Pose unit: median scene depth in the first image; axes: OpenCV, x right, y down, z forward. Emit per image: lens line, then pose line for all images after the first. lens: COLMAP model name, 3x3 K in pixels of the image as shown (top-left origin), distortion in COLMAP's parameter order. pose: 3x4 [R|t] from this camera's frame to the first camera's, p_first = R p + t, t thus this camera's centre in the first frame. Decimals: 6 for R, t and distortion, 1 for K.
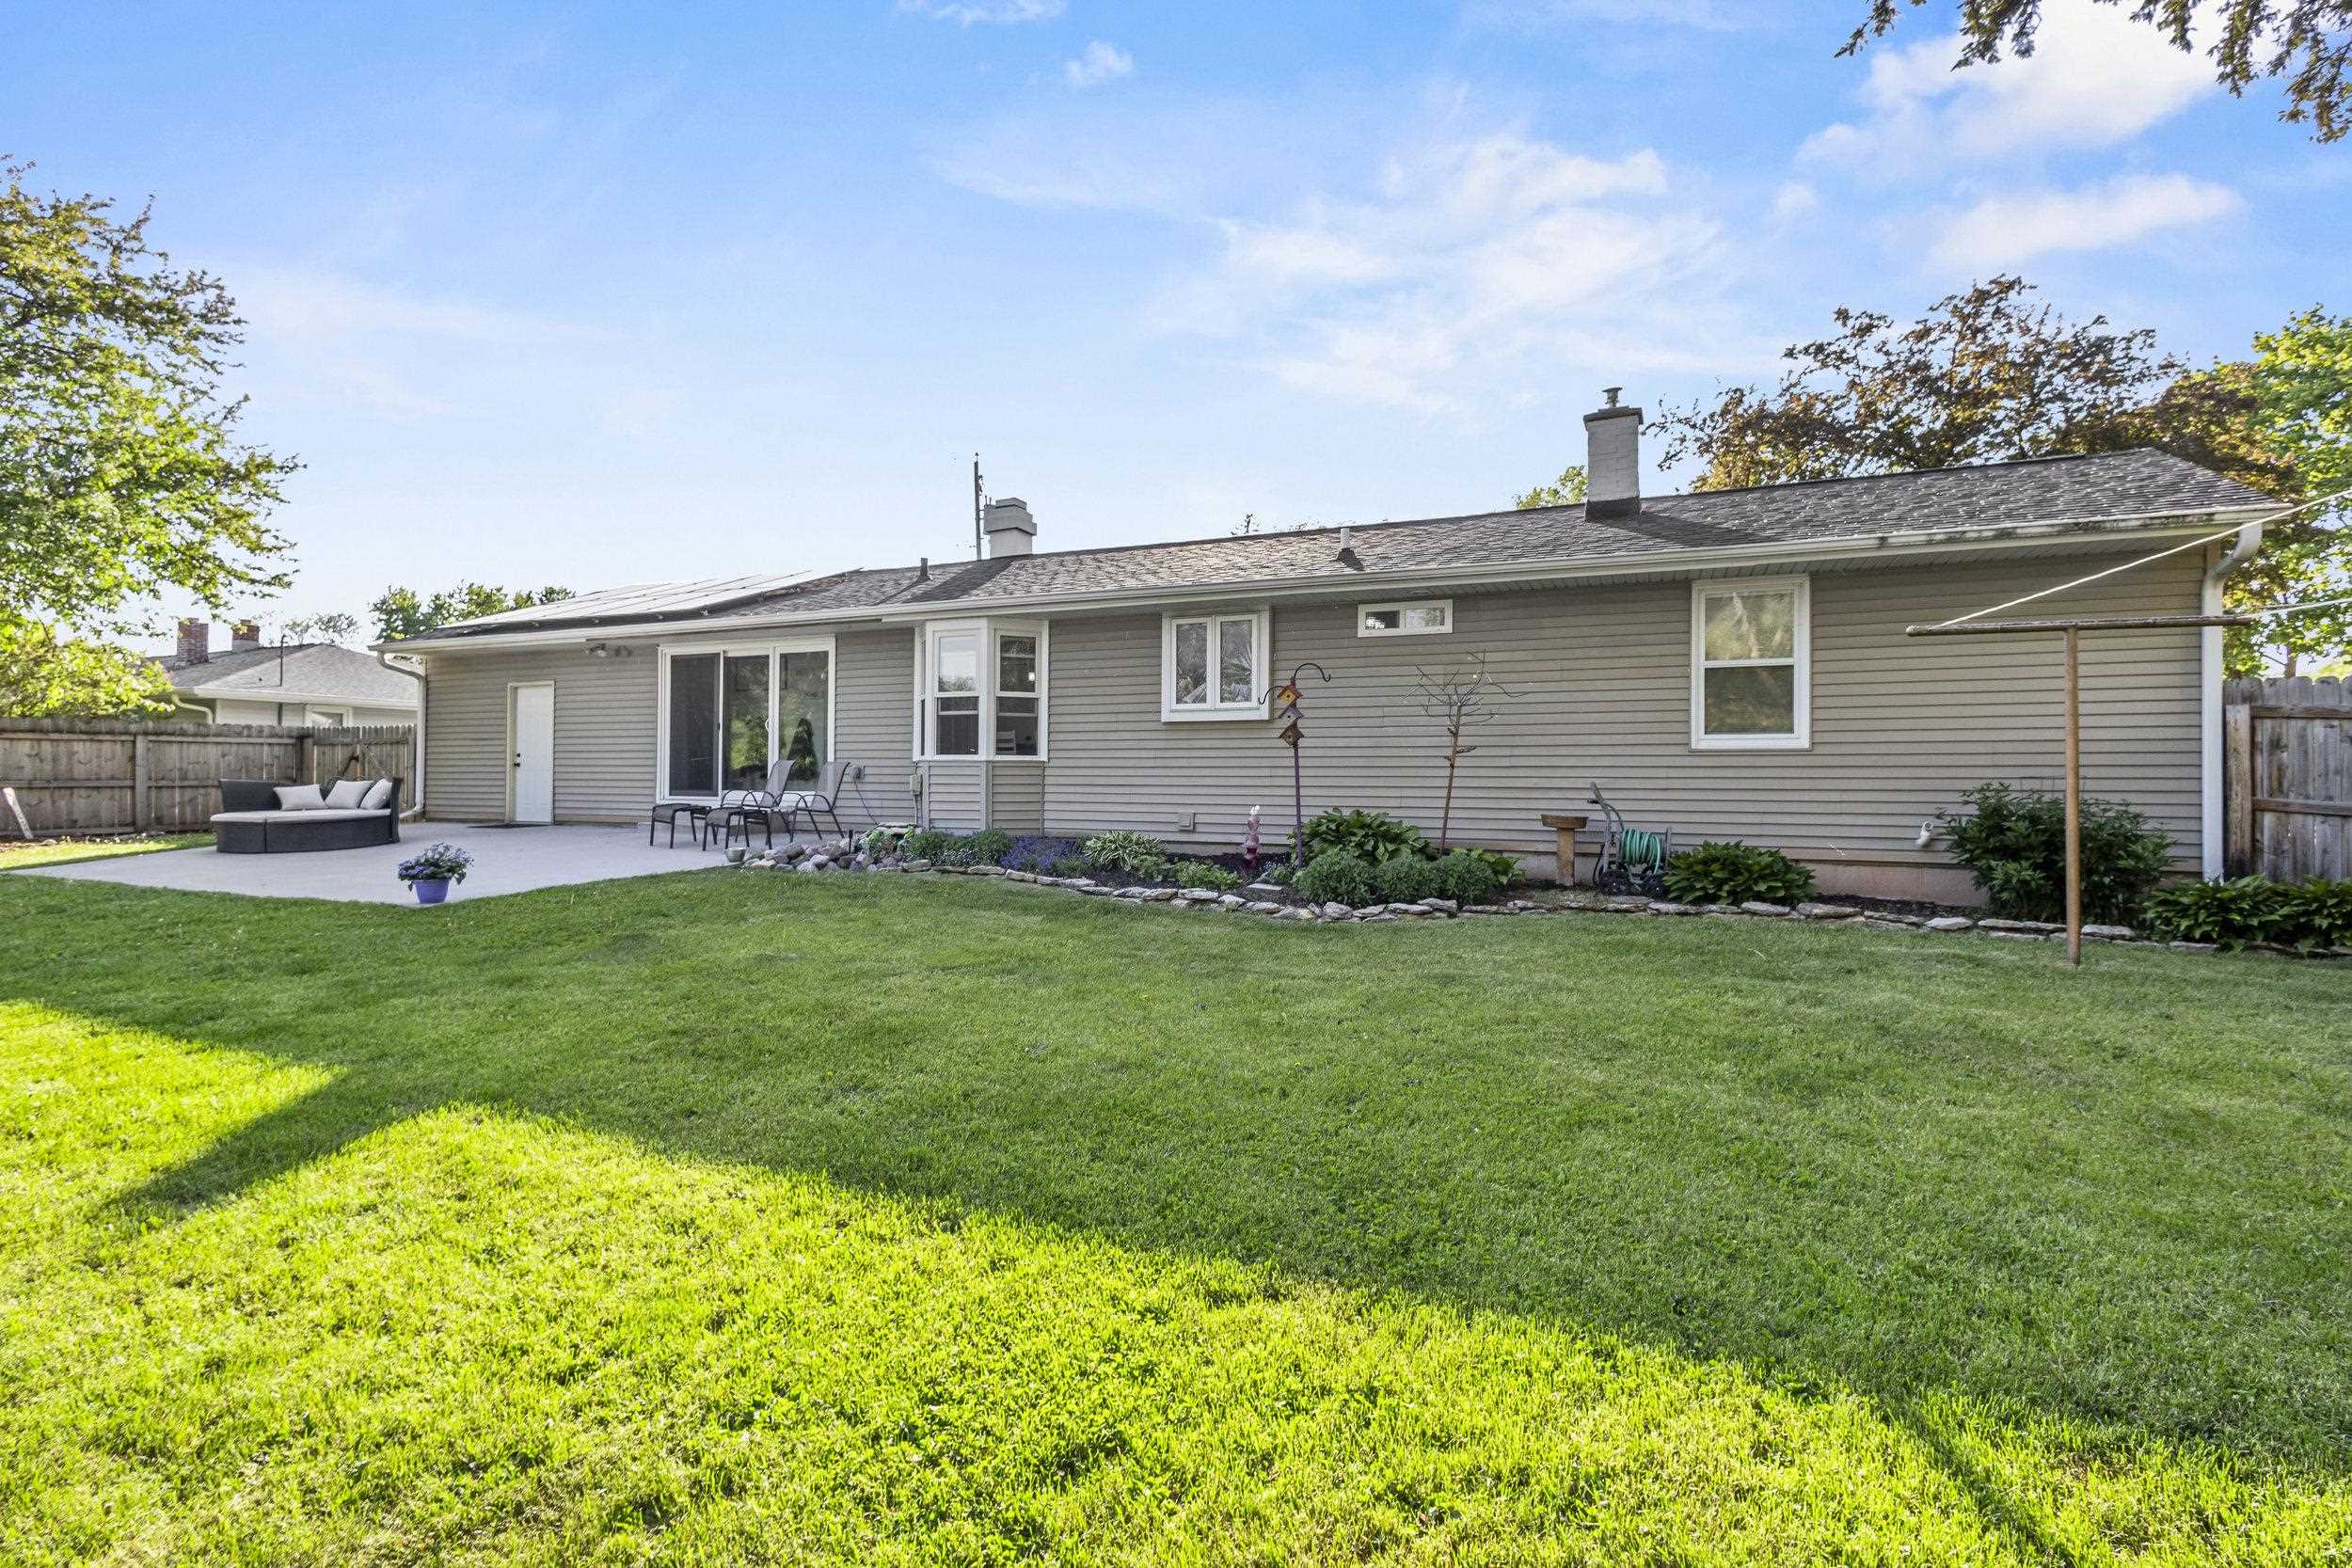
lens RADIAL K [[1093.2, 0, 1161.2], [0, 1093.2, 784.8], [0, 0, 1]] dist [0.003079, 0.000667]
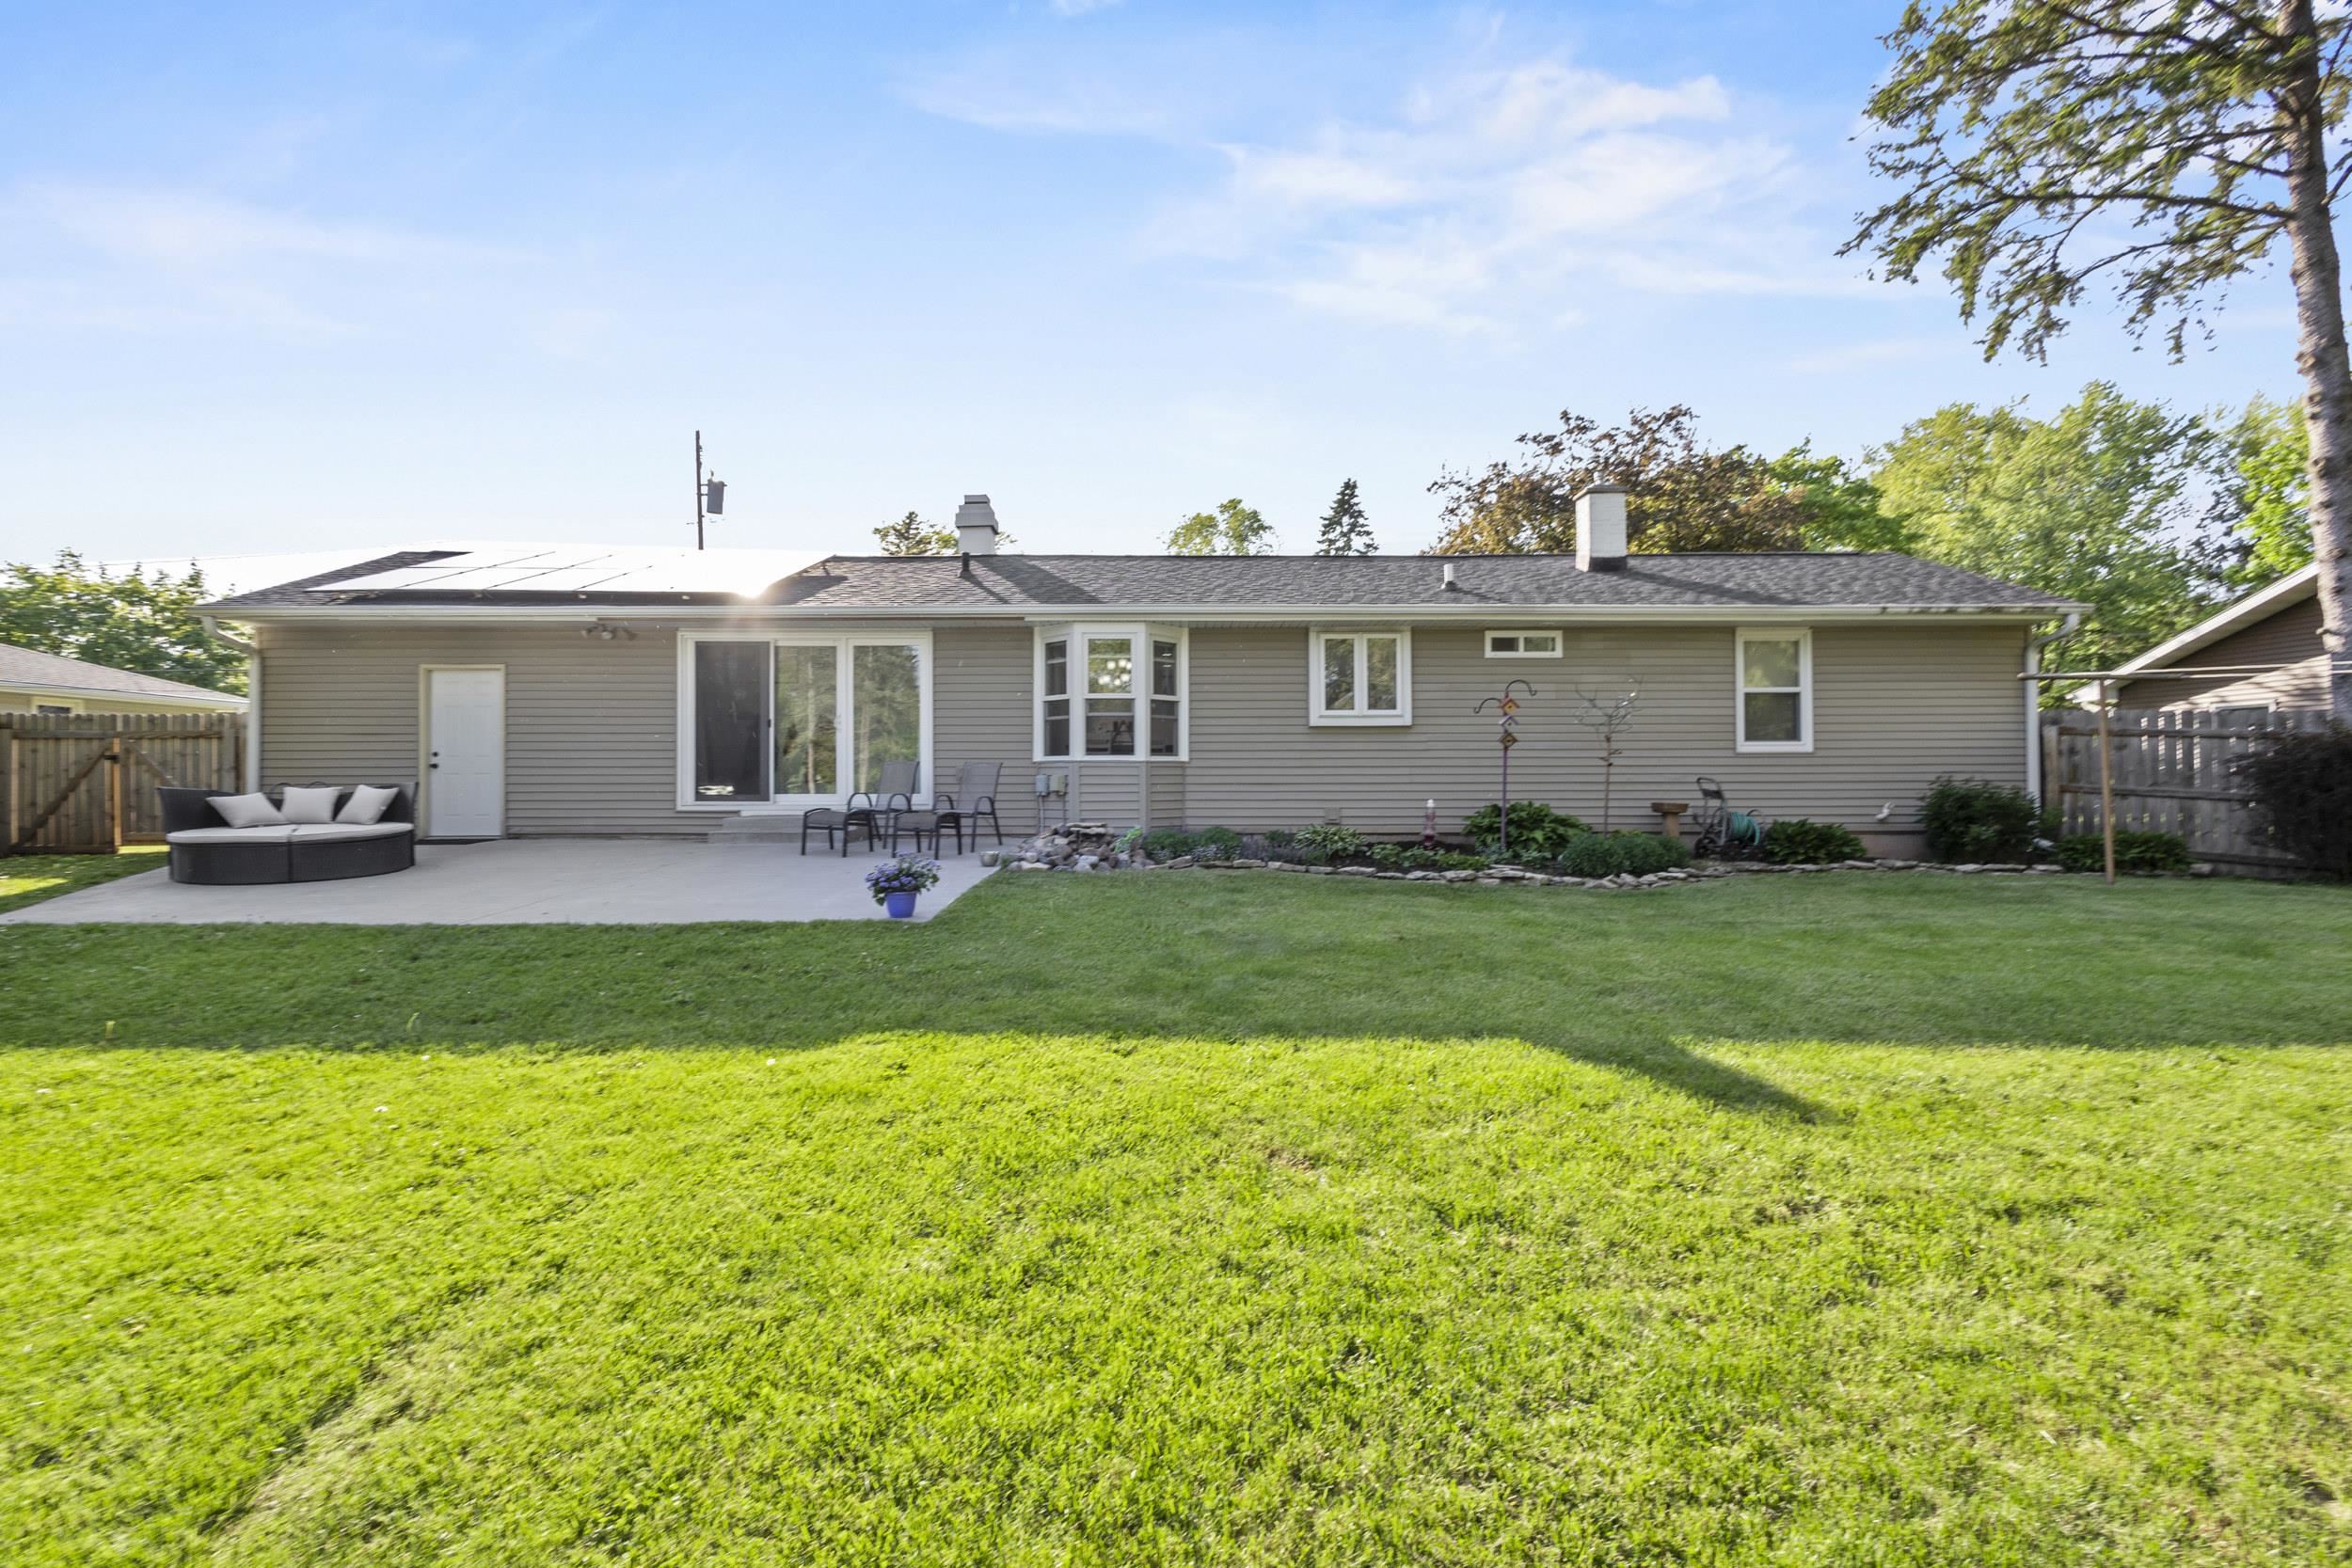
lens RADIAL K [[1093.2, 0, 1167.1], [0, 1093.2, 771.4], [0, 0, 1]] dist [0.003079, 0.000667]
pose [[0.907617, -0.003997, 0.419781, -0.569970], [0.009424, 0.999897, -0.010857, -0.000954], [-0.419694, 0.013810, 0.907561, 0.054059]]
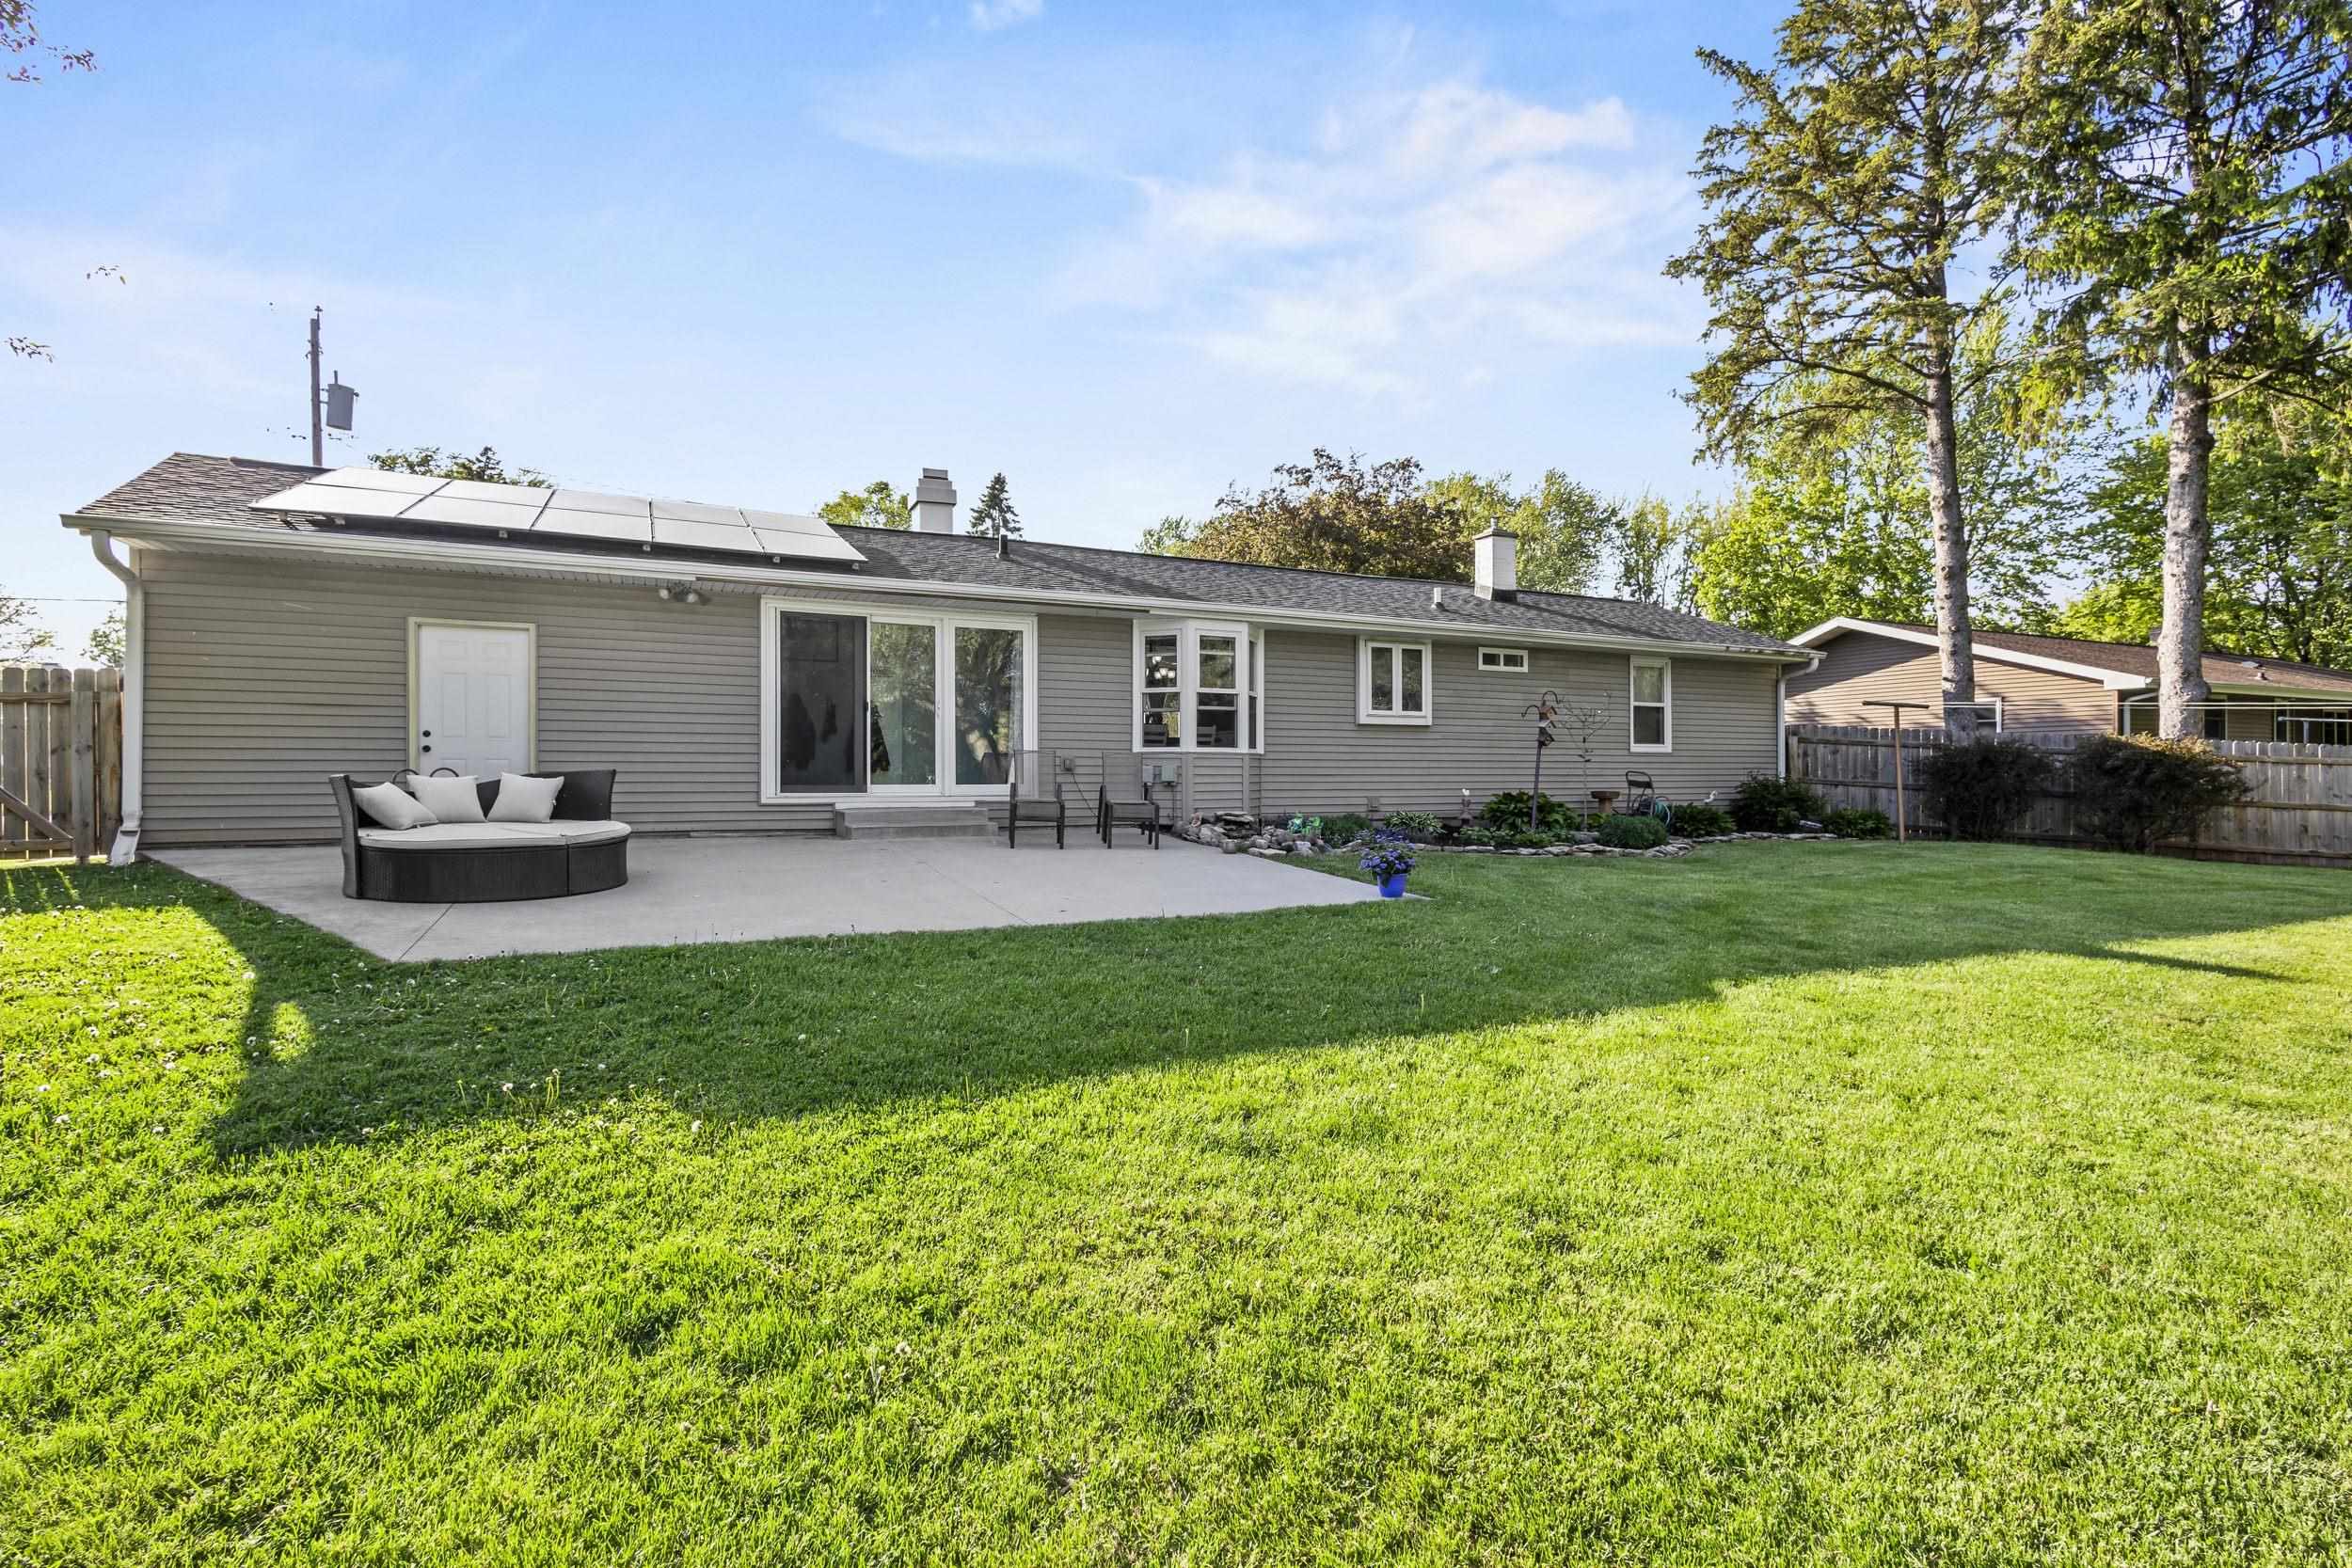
lens RADIAL K [[1093.2, 0, 1179.8], [0, 1093.2, 789.9], [0, 0, 1]] dist [0.003079, 0.000667]
pose [[0.632283, -0.016081, 0.774570, -1.046607], [0.006397, 0.999859, 0.015536, -0.002932], [-0.774711, -0.004869, 0.632297, 0.355548]]
